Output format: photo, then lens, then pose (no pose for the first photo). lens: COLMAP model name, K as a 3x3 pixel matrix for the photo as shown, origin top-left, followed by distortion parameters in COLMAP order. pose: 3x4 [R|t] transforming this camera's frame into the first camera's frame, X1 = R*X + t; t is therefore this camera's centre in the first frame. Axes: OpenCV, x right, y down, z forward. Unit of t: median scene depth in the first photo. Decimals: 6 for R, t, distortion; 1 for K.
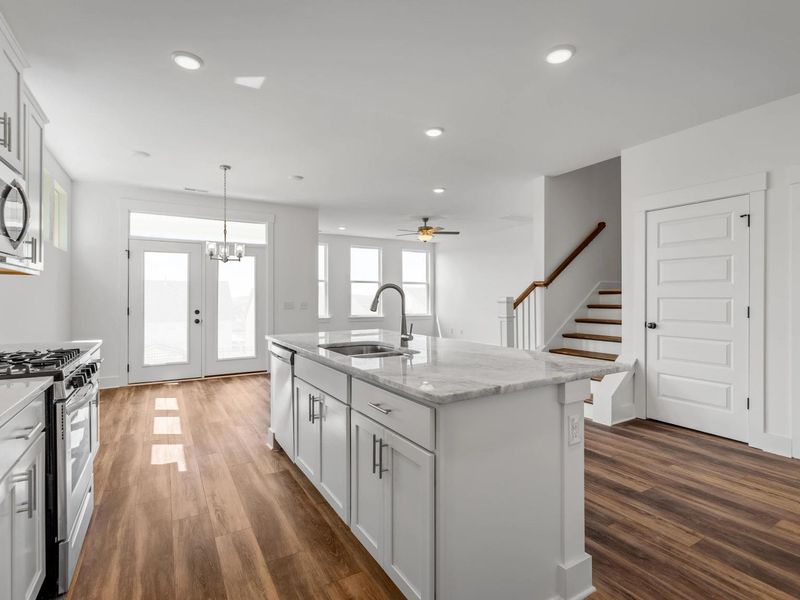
lens RADIAL K [[401.7, 0, 401.8], [0, 401.7, 300.2], [0, 0, 1]] dist [0.001234, 0.000112]
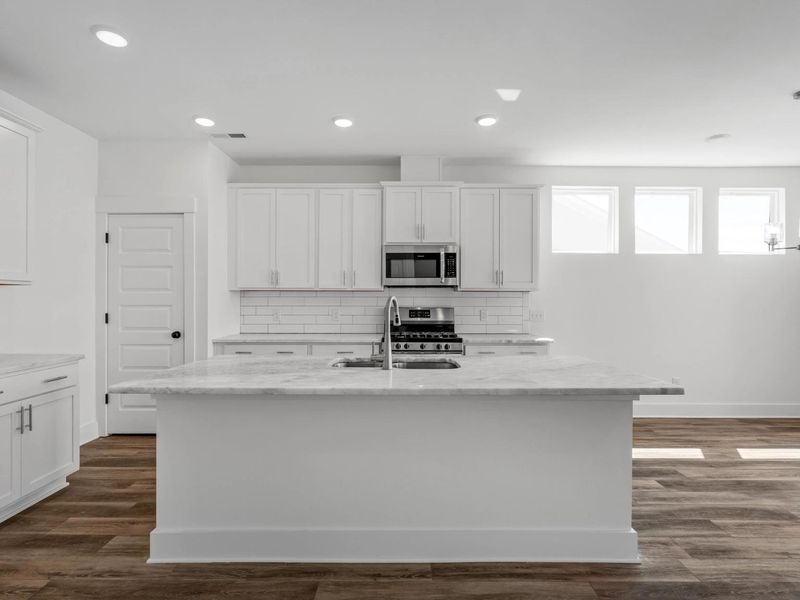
lens RADIAL K [[414.4, 0, 400.0], [0, 414.4, 300.0], [0, 0, 1]] dist [-0.004340, -0.000771]
pose [[-0.511888, -0.001830, -0.859050, 0.316950], [-0.007845, 0.999966, 0.002545, -0.013453], [0.859017, 0.008042, -0.511885, 0.626739]]
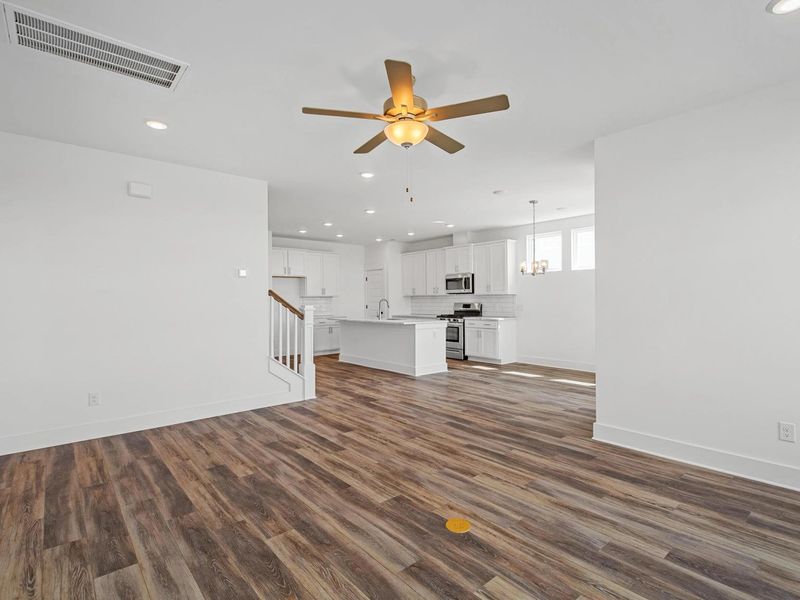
lens RADIAL K [[414.4, 0, 400.0], [0, 414.4, 300.0], [0, 0, 1]] dist [-0.004340, -0.000771]
pose [[-0.986009, 0.003585, -0.166655, 0.161531], [0.003056, 0.999989, 0.003429, -0.016343], [0.166666, 0.002872, -0.986009, 1.768859]]
